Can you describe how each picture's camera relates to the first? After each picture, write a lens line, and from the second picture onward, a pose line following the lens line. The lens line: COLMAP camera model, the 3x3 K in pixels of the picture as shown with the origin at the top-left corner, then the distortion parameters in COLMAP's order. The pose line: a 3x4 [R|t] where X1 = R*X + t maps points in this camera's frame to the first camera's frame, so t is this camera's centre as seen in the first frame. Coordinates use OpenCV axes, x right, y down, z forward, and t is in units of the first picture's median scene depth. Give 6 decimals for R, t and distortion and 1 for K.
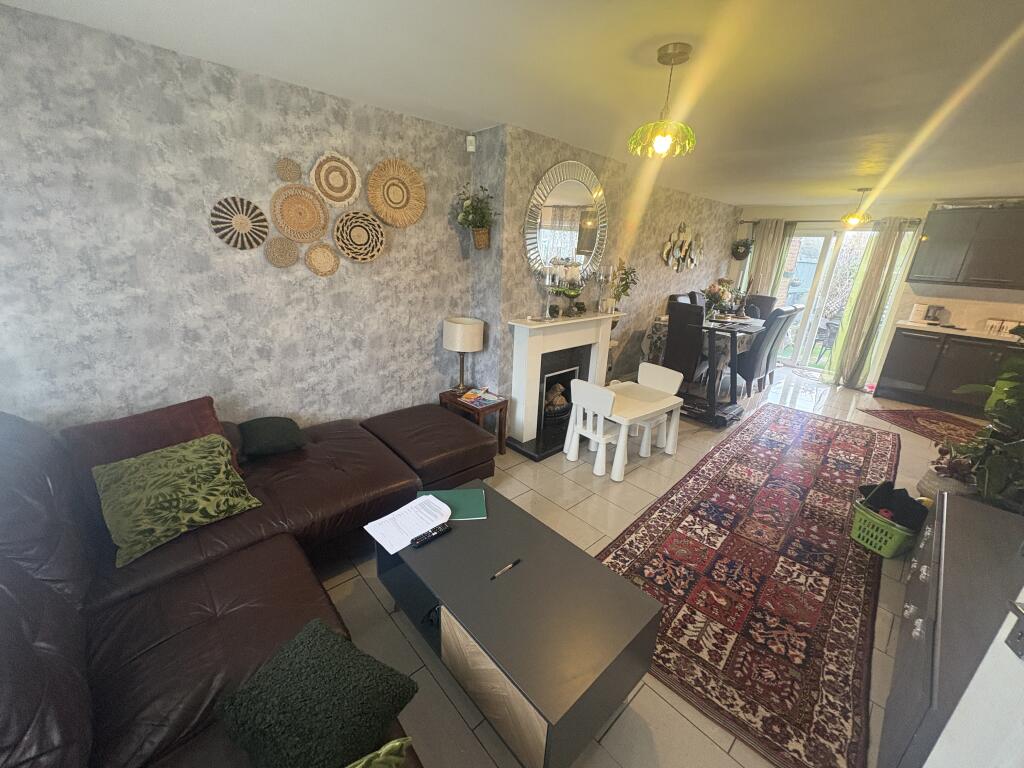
lens RADIAL K [[406.8, 0, 510.1], [0, 406.8, 384.3], [0, 0, 1]] dist [0.001861, -0.000397]
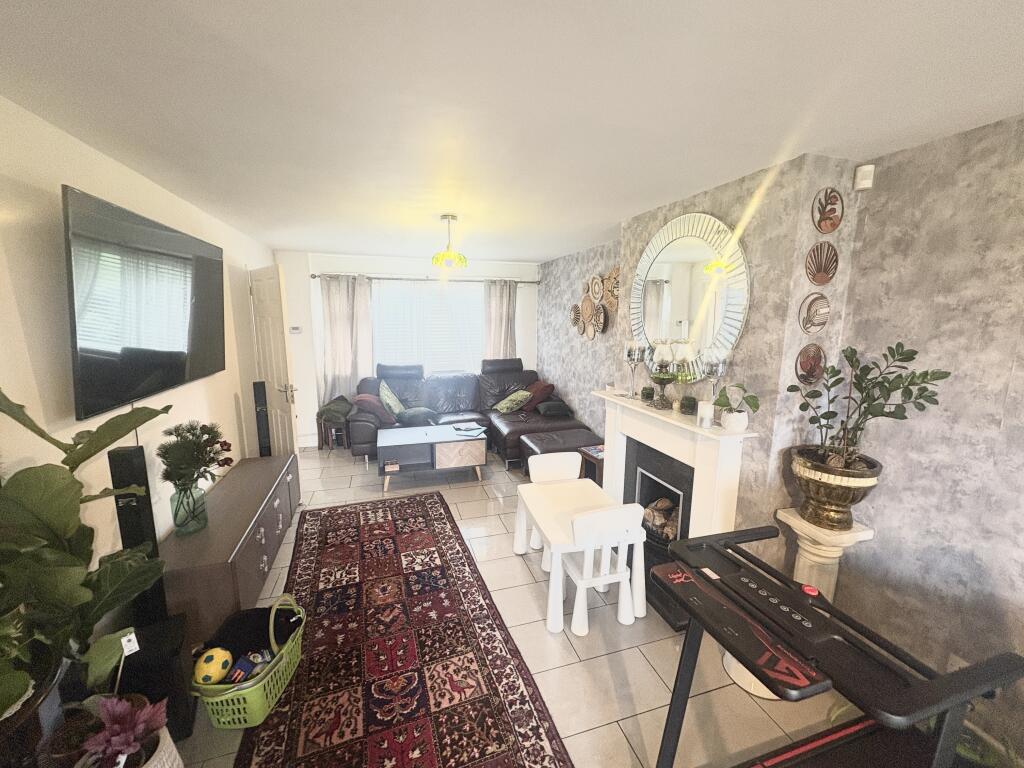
lens RADIAL K [[406.8, 0, 508.5], [0, 406.8, 382.4], [0, 0, 1]] dist [0.001861, -0.000397]
pose [[-0.432877, 0.099553, -0.895939, 1.313592], [-0.313817, 0.915072, 0.253301, -0.435826], [0.845066, 0.390809, -0.364873, 1.418068]]
